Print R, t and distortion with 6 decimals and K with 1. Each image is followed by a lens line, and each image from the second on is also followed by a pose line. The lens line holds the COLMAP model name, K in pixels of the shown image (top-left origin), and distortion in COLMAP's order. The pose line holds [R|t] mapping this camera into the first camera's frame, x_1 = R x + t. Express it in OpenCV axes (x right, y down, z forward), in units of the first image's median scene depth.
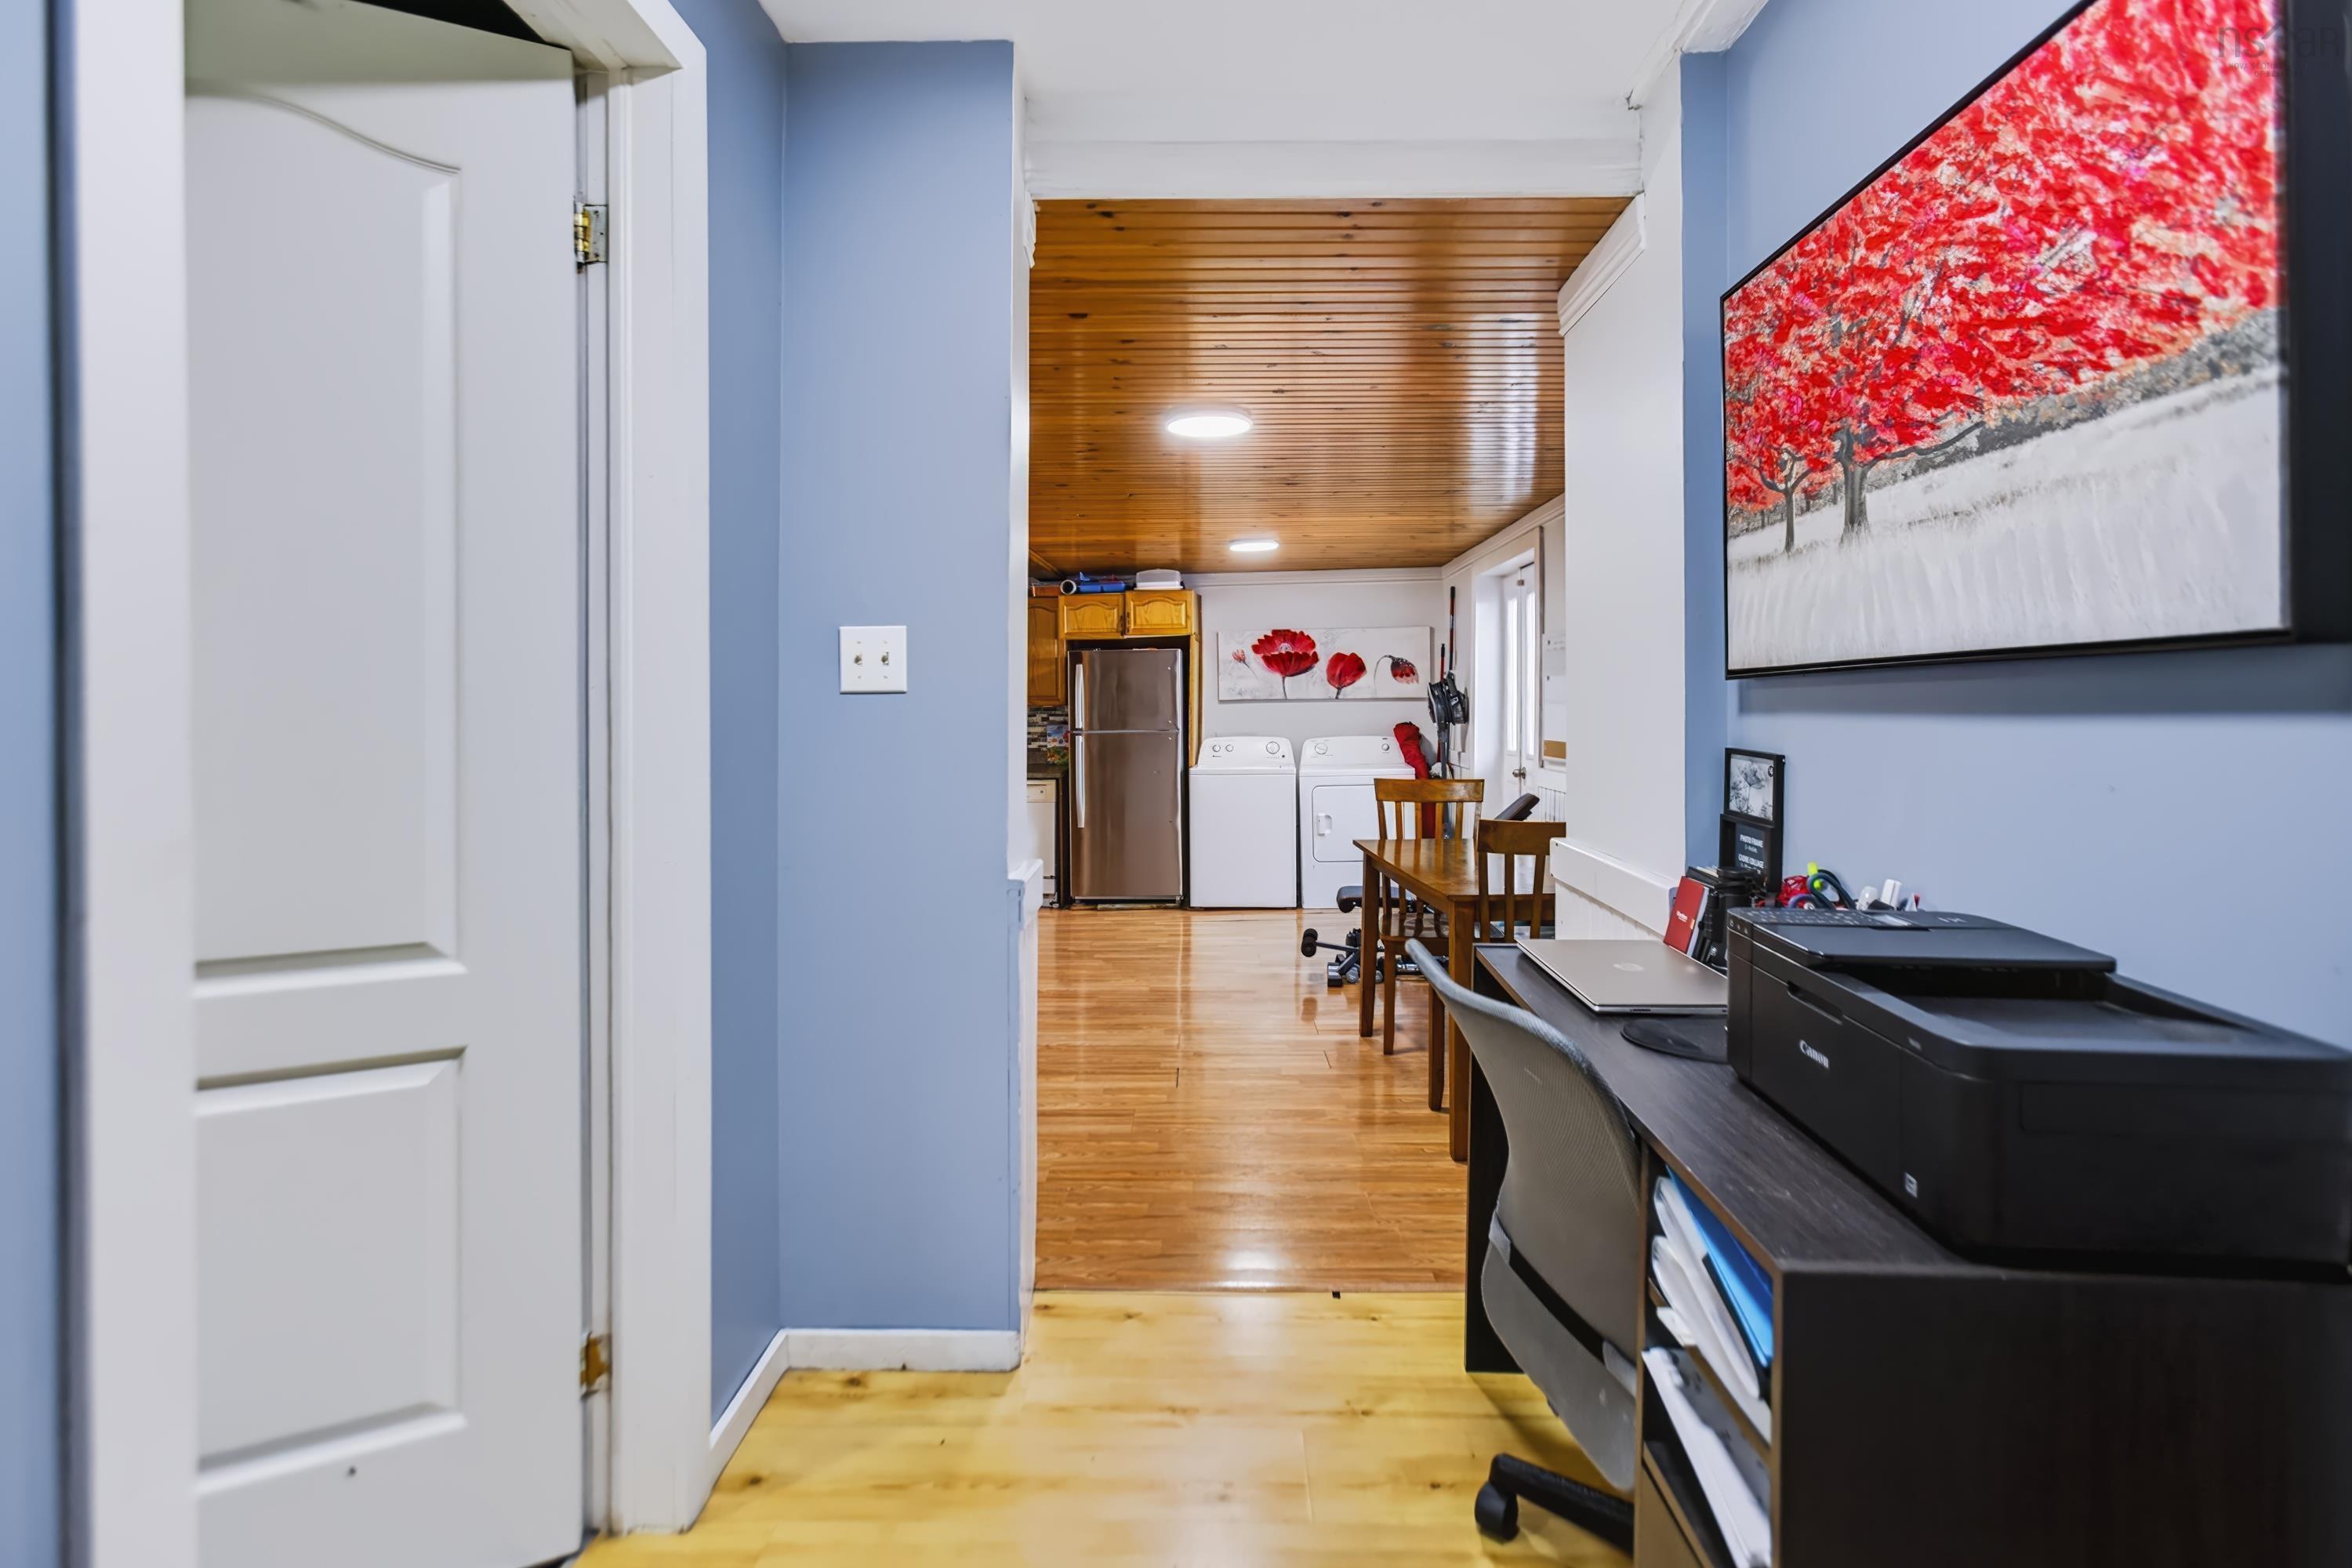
lens RADIAL K [[1099.3, 0, 1181.4], [0, 1099.3, 735.5], [0, 0, 1]] dist [-0.001723, 0.016434]
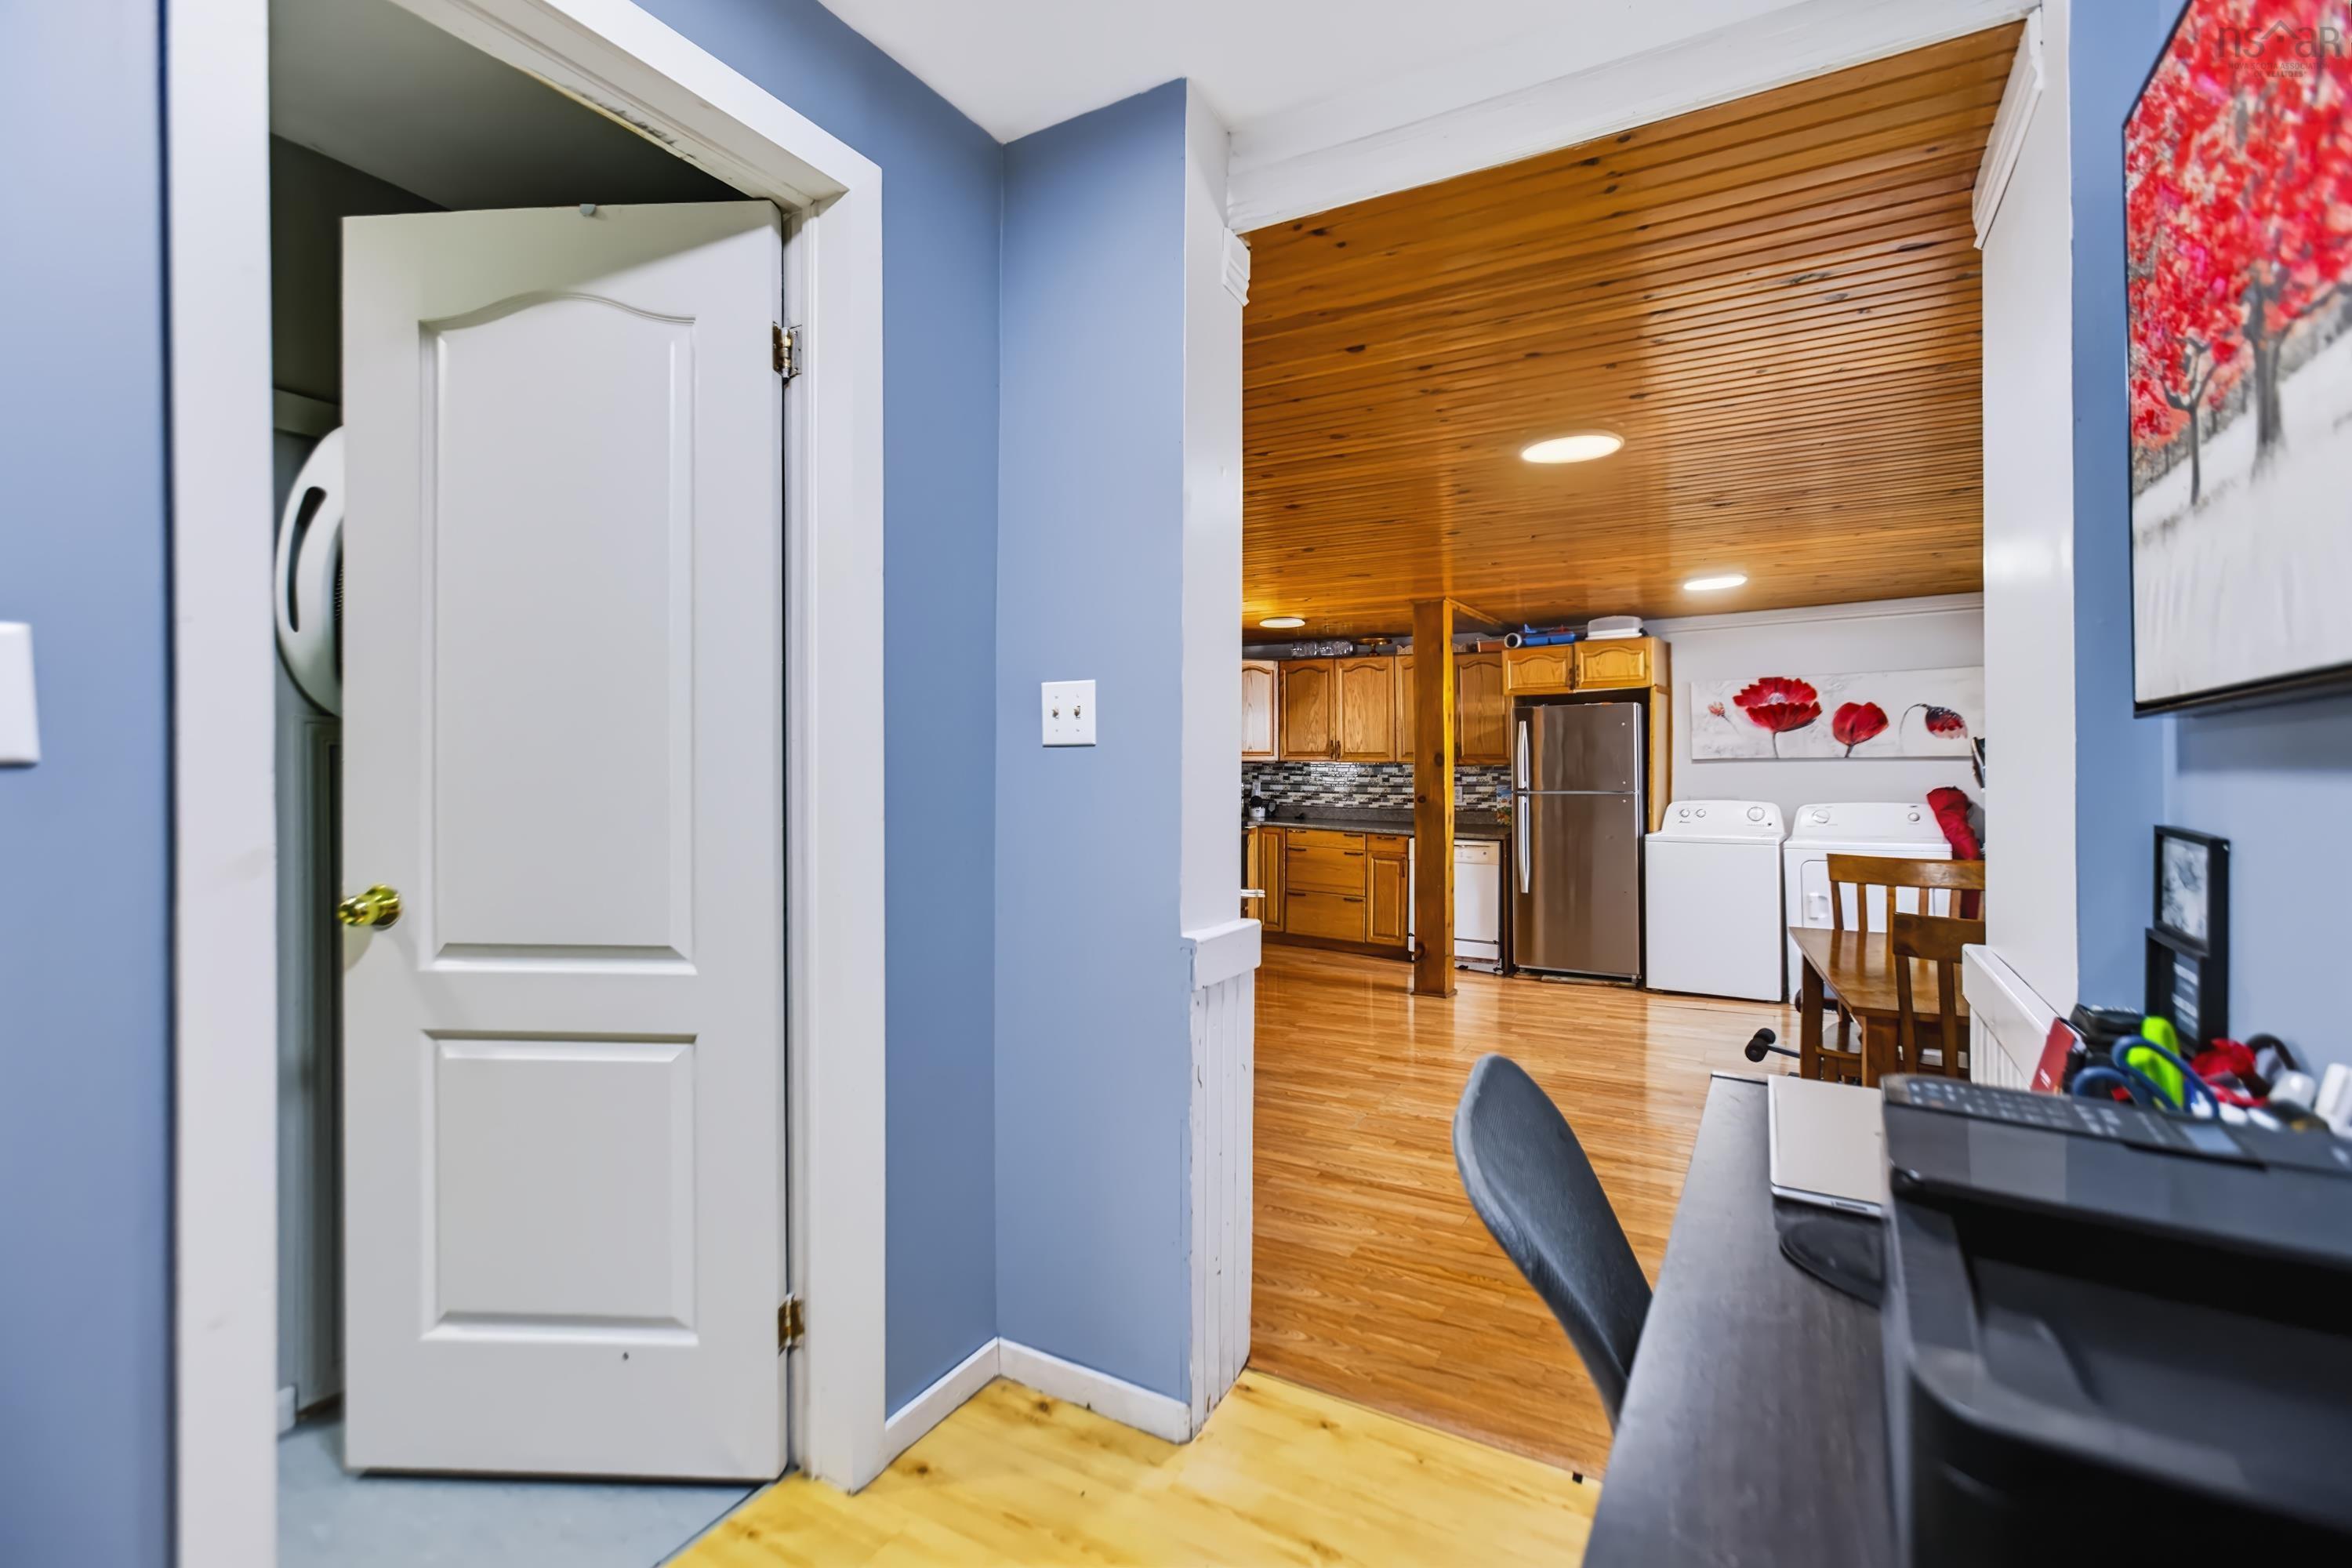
lens RADIAL K [[1053.4, 0, 1176.0], [0, 1053.4, 784.0], [0, 0, 1]] dist [0.008351, -0.000577]
pose [[0.873777, 0.013209, -0.486147, 0.288916], [-0.018310, 0.999816, -0.005743, 0.001244], [0.485982, 0.013920, 0.873858, 0.178153]]
